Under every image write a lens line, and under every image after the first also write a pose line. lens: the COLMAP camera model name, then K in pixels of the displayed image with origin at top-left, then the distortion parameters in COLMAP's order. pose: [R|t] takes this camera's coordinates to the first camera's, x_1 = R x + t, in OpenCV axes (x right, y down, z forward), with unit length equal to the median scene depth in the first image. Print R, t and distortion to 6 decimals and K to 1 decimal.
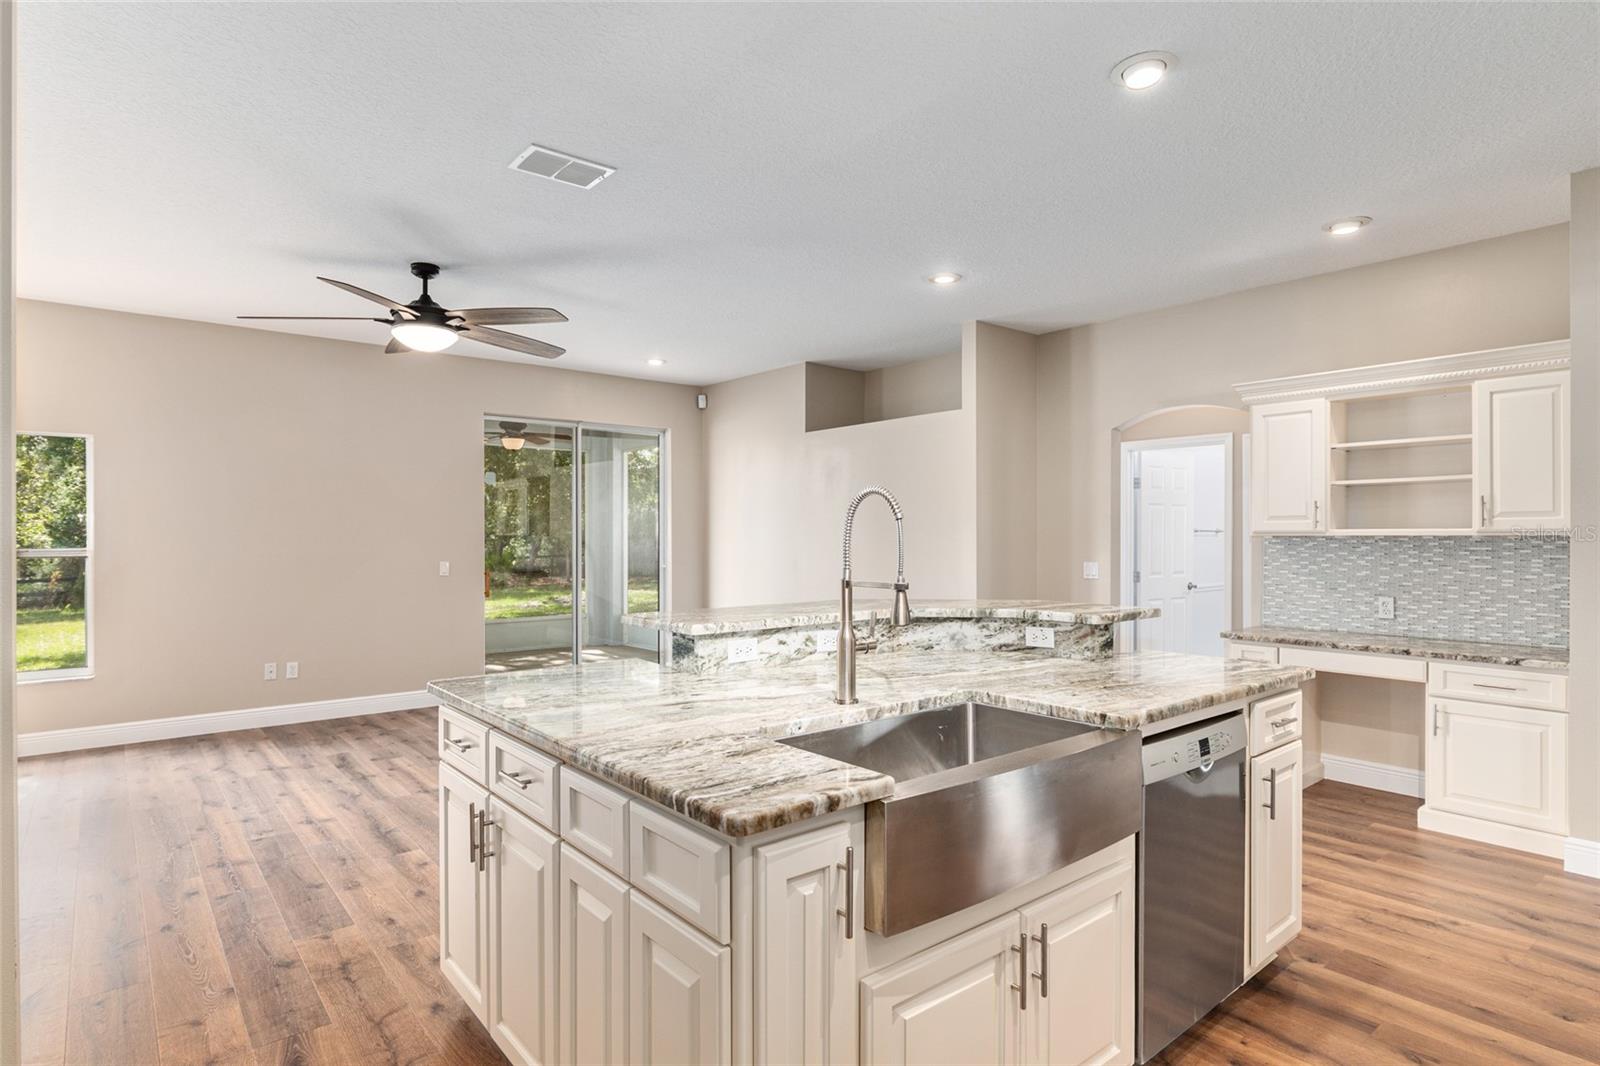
lens RADIAL K [[854.0, 0, 796.7], [0, 854.0, 537.0], [0, 0, 1]] dist [0.002283, 0.000339]
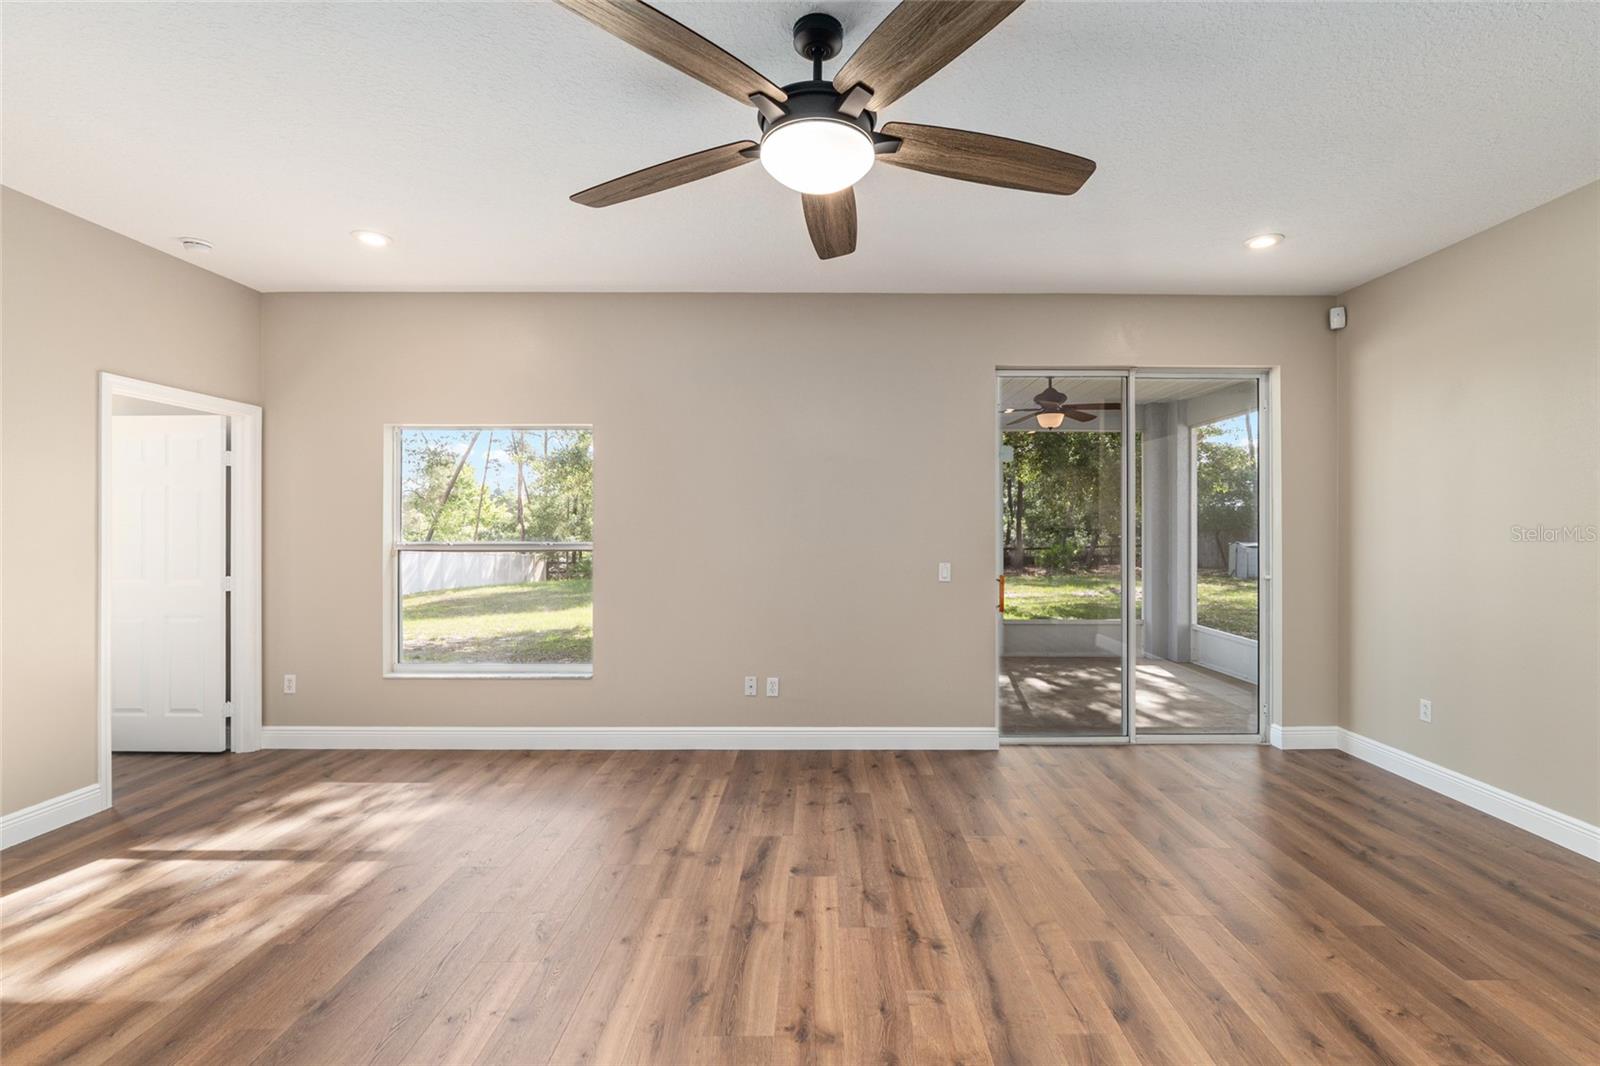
lens RADIAL K [[680.8, 0, 823.7], [0, 680.8, 522.5], [0, 0, 1]] dist [-0.005791, -0.000154]
pose [[0.776663, -0.002122, -0.629913, -0.247975], [-0.003119, 0.999969, -0.007214, -0.007053], [0.629909, 0.007568, 0.776632, 1.024091]]
